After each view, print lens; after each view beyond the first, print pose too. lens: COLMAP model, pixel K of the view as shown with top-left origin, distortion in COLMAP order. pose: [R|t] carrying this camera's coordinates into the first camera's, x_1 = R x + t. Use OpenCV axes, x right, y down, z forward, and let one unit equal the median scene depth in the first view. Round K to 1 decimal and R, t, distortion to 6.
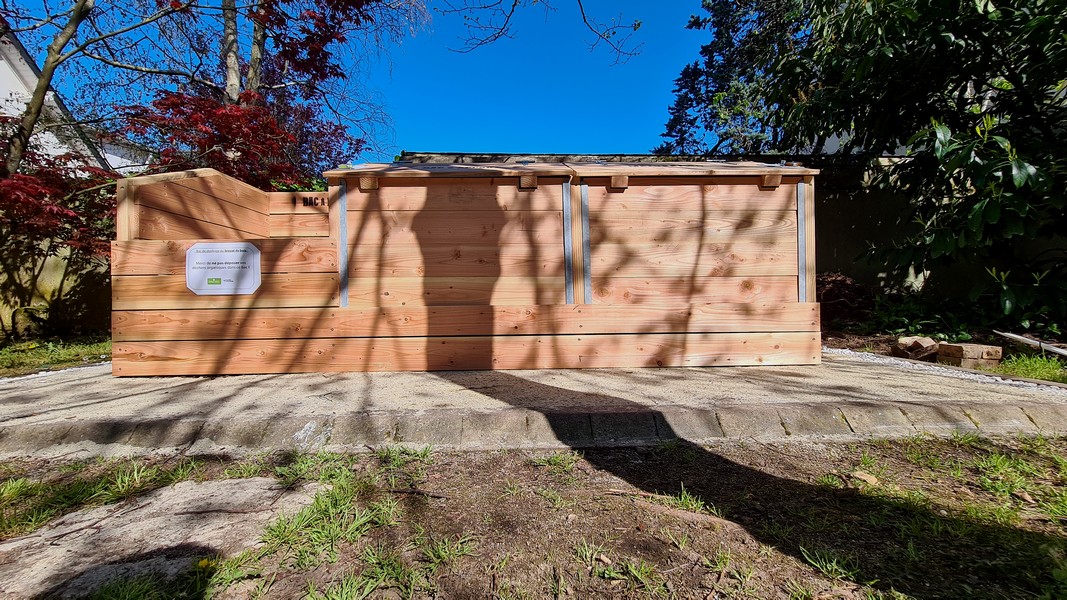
lens RADIAL K [[413.6, 0, 531.5], [0, 413.6, 299.7], [0, 0, 1]] dist [0.002305, 0.000026]
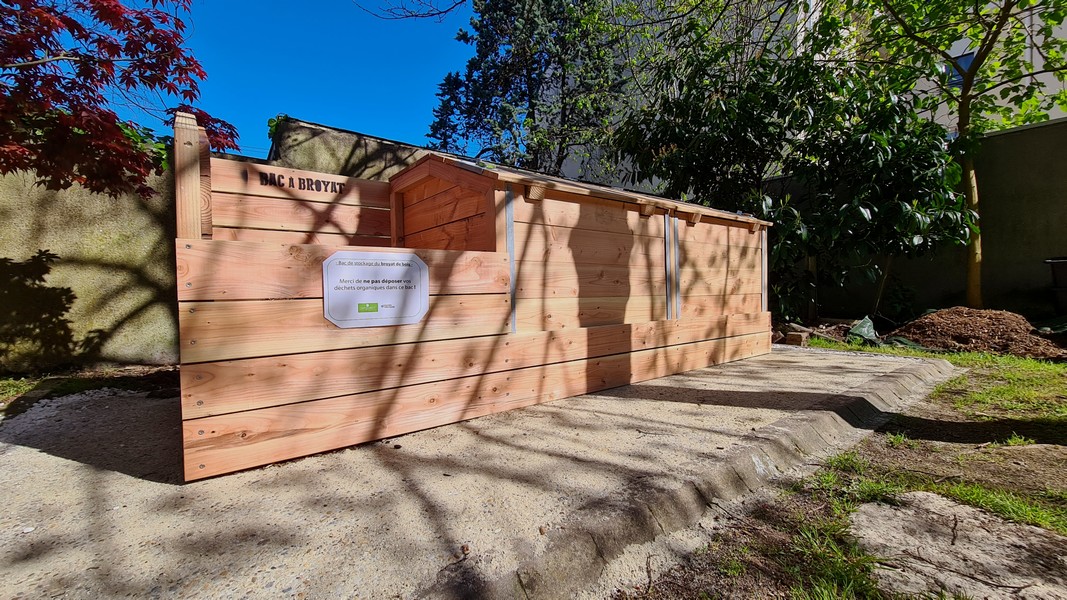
lens RADIAL K [[413.6, 0, 529.5], [0, 413.6, 299.5], [0, 0, 1]] dist [0.002305, 0.000026]
pose [[0.824183, -0.012122, 0.566194, -0.892159], [0.006323, 0.999906, 0.012204, -0.061215], [-0.566288, -0.006479, 0.824182, 0.268445]]
